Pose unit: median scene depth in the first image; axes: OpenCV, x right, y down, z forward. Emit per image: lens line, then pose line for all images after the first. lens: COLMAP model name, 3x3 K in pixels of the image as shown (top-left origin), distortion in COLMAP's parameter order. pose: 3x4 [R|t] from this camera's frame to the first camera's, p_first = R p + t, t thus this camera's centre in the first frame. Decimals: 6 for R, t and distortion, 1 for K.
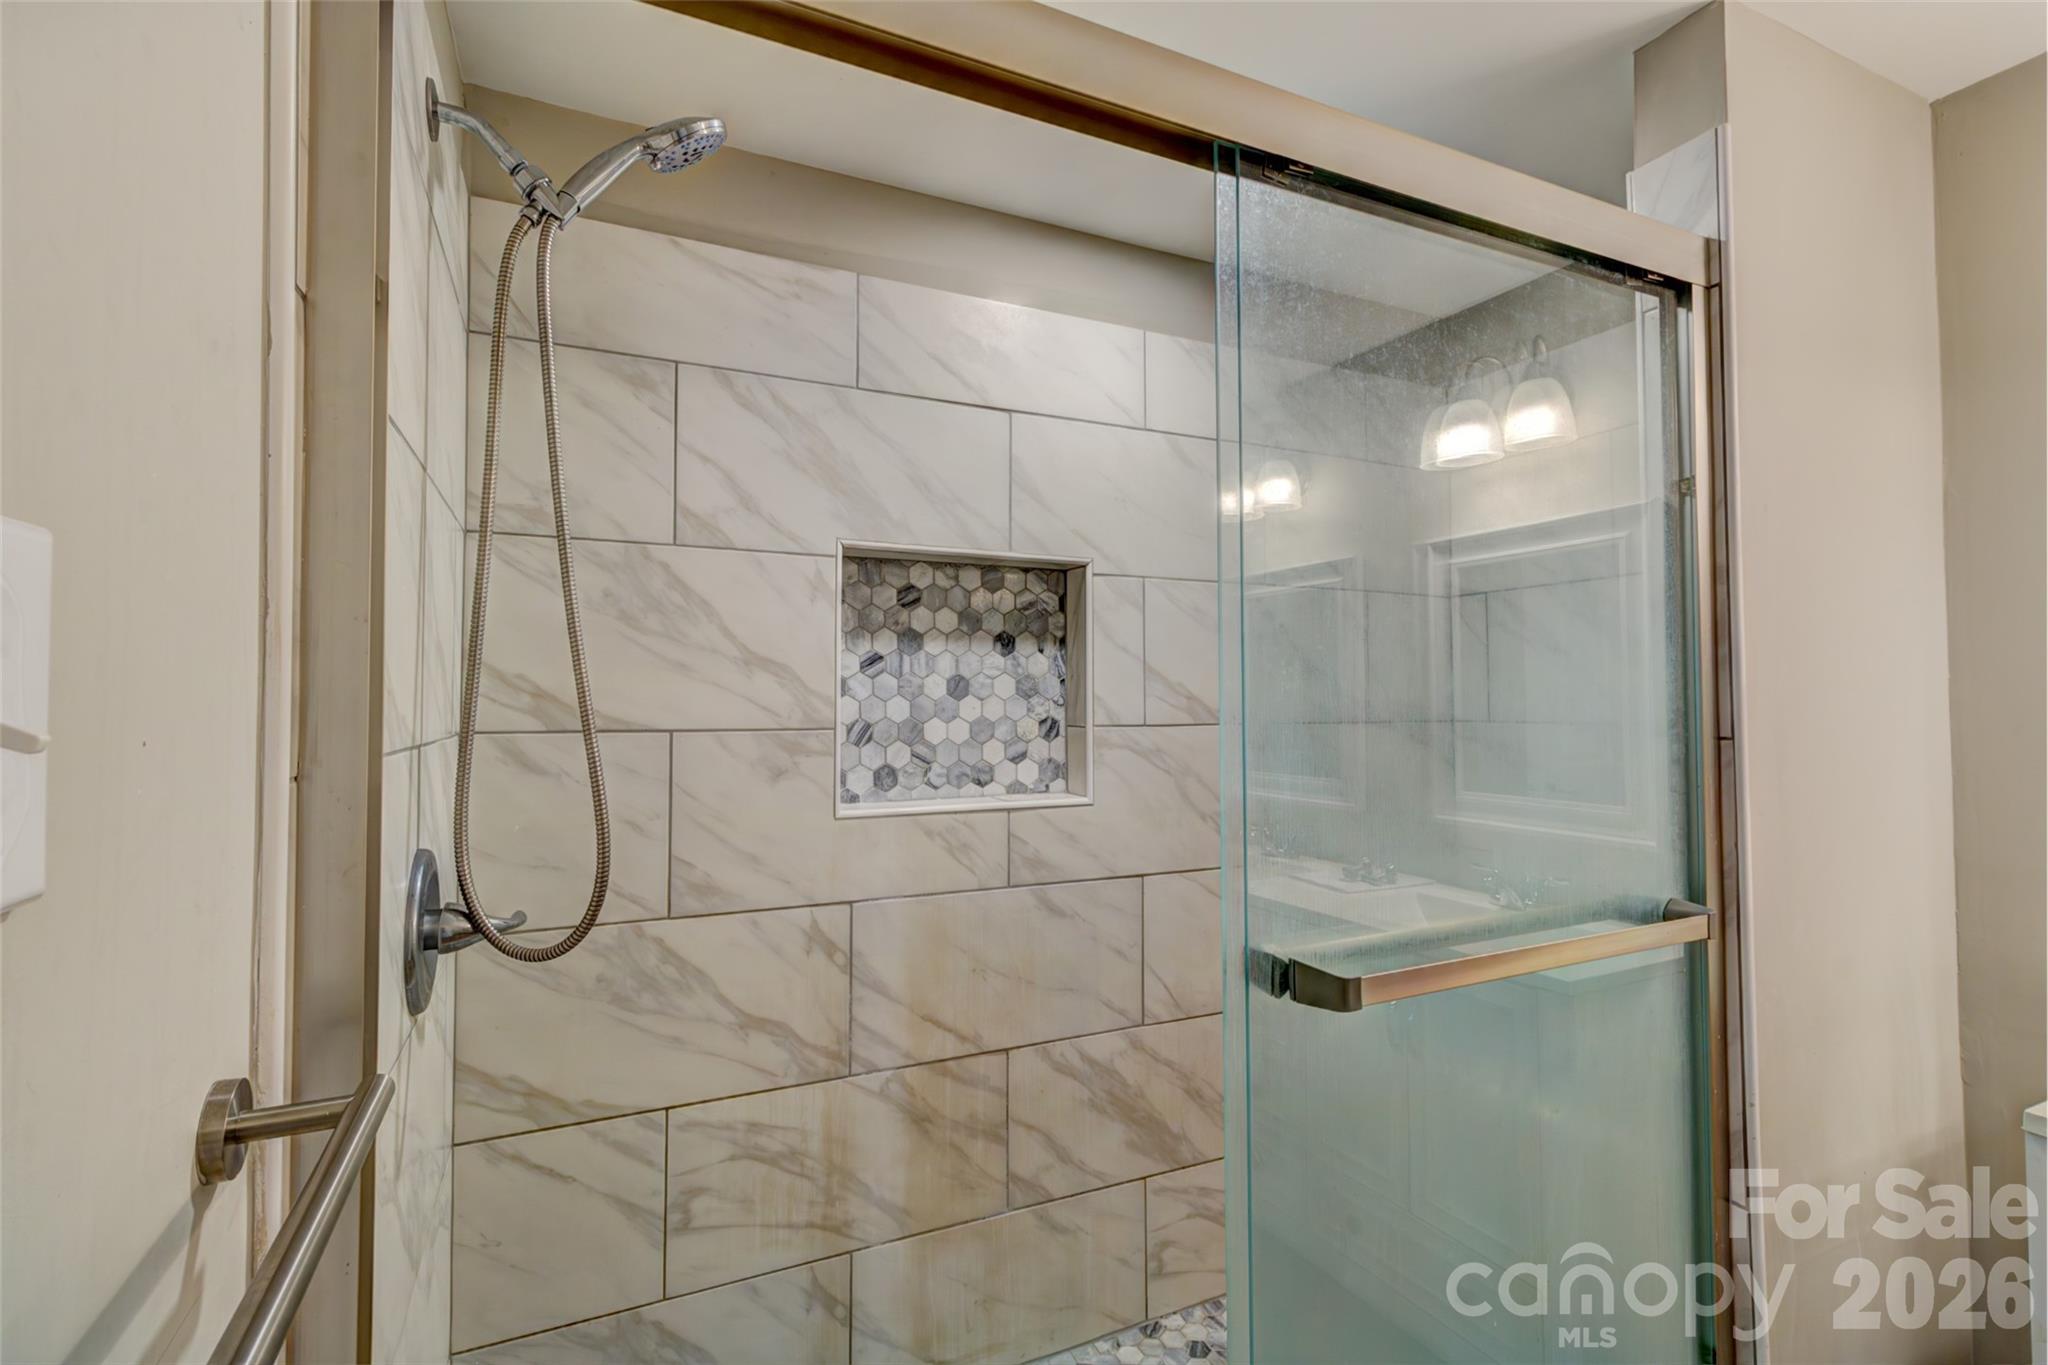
lens RADIAL K [[941.2, 0, 1027.0], [0, 941.2, 679.8], [0, 0, 1]] dist [0.004082, 0.000429]
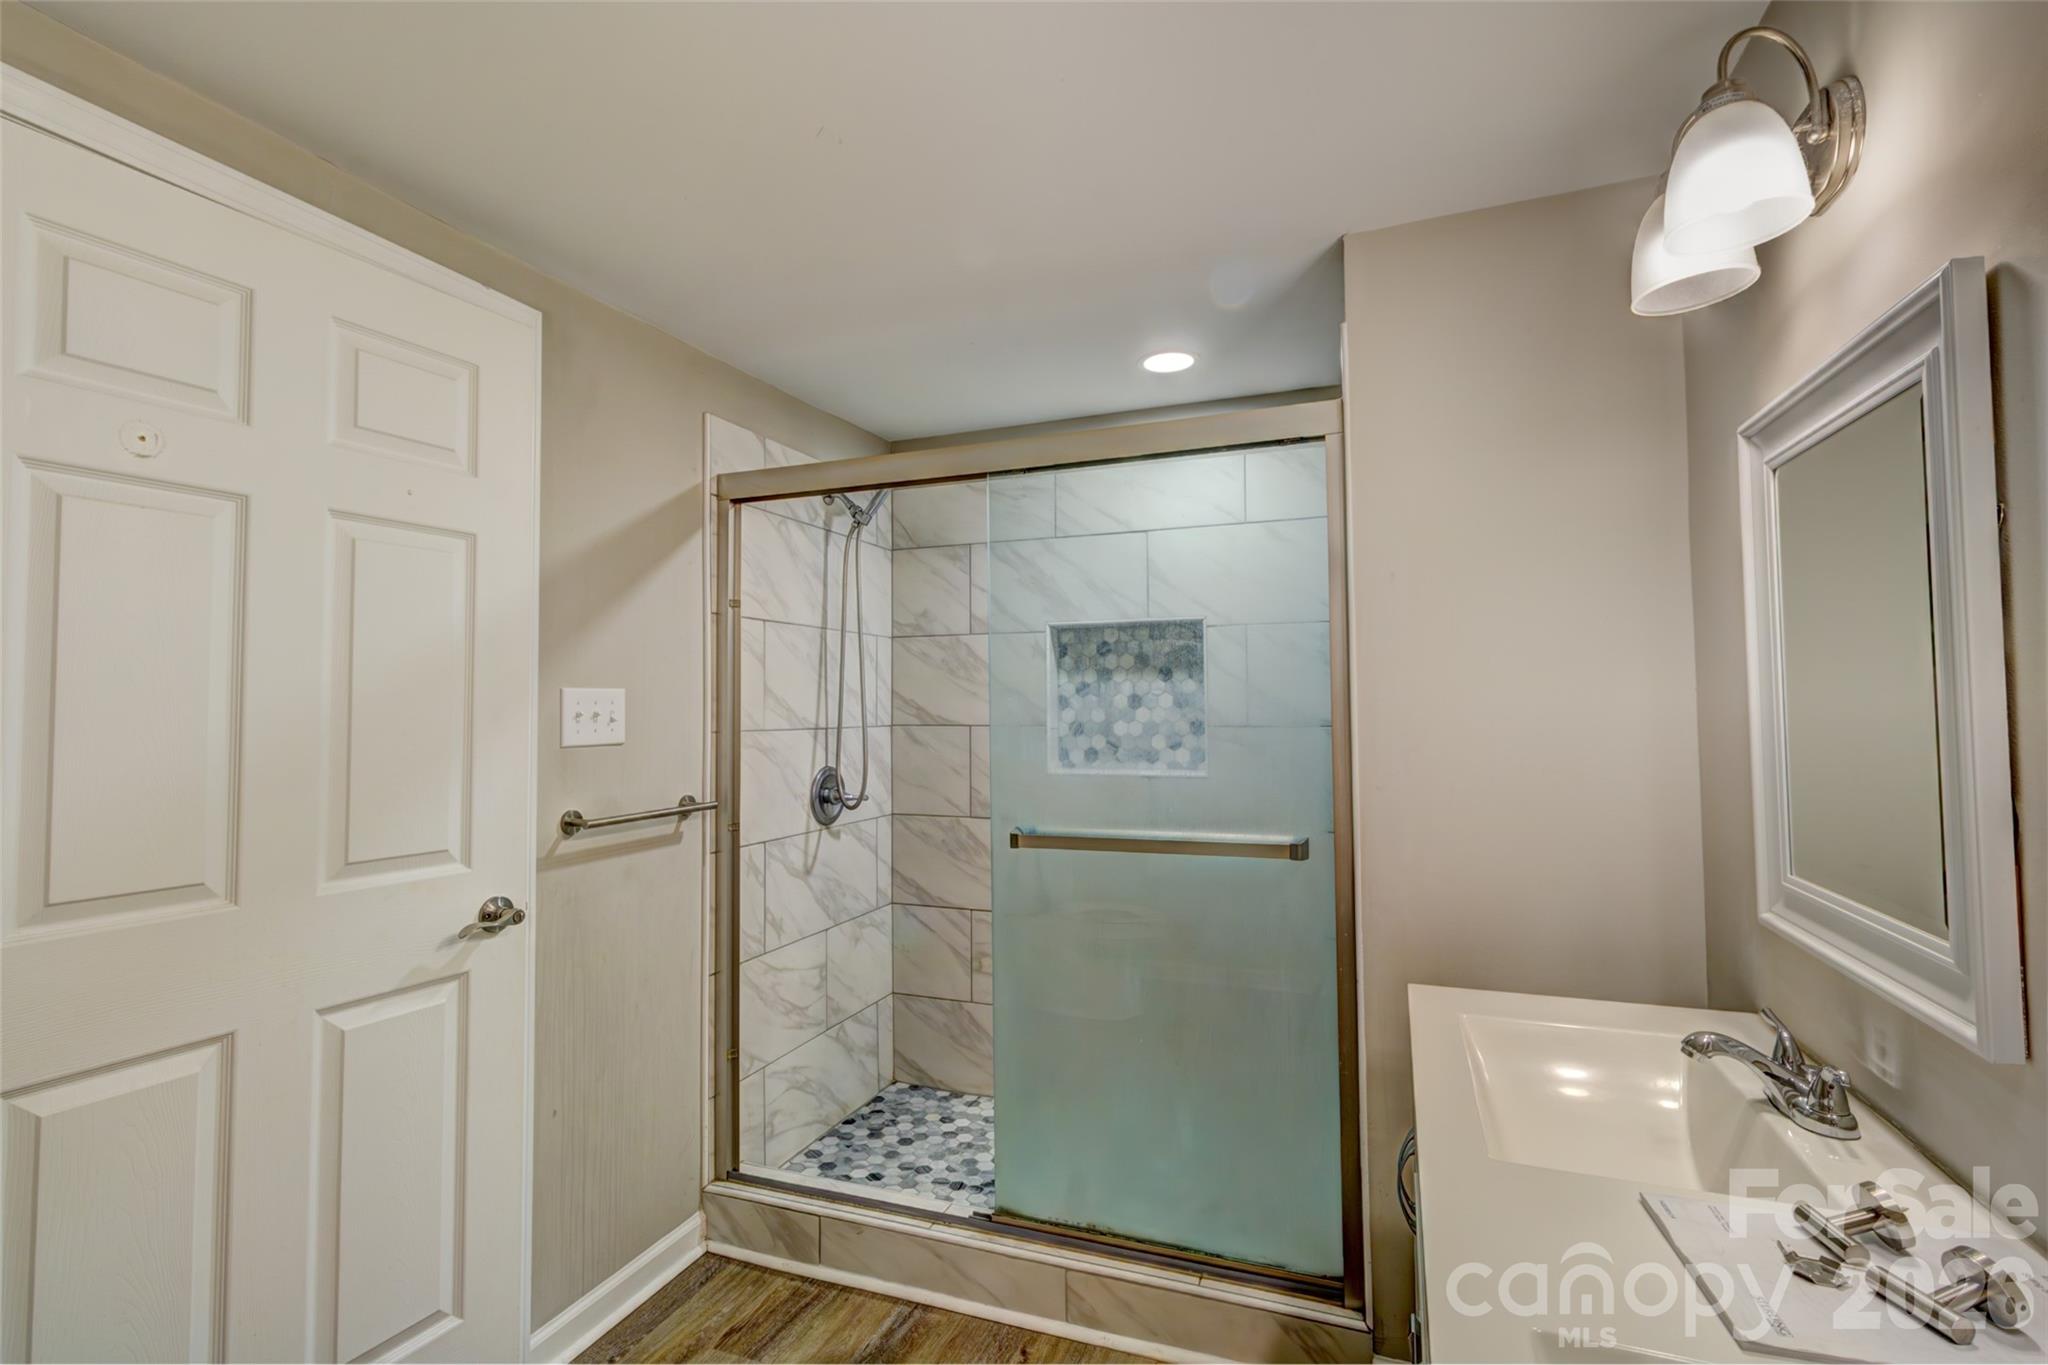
lens RADIAL K [[941.2, 0, 1023.4], [0, 941.2, 683.8], [0, 0, 1]] dist [0.004082, 0.000429]
pose [[0.688452, -0.023488, -0.724901, 1.000168], [0.023008, 0.999680, -0.010540, -0.010645], [0.724916, -0.009422, 0.688772, -0.271973]]
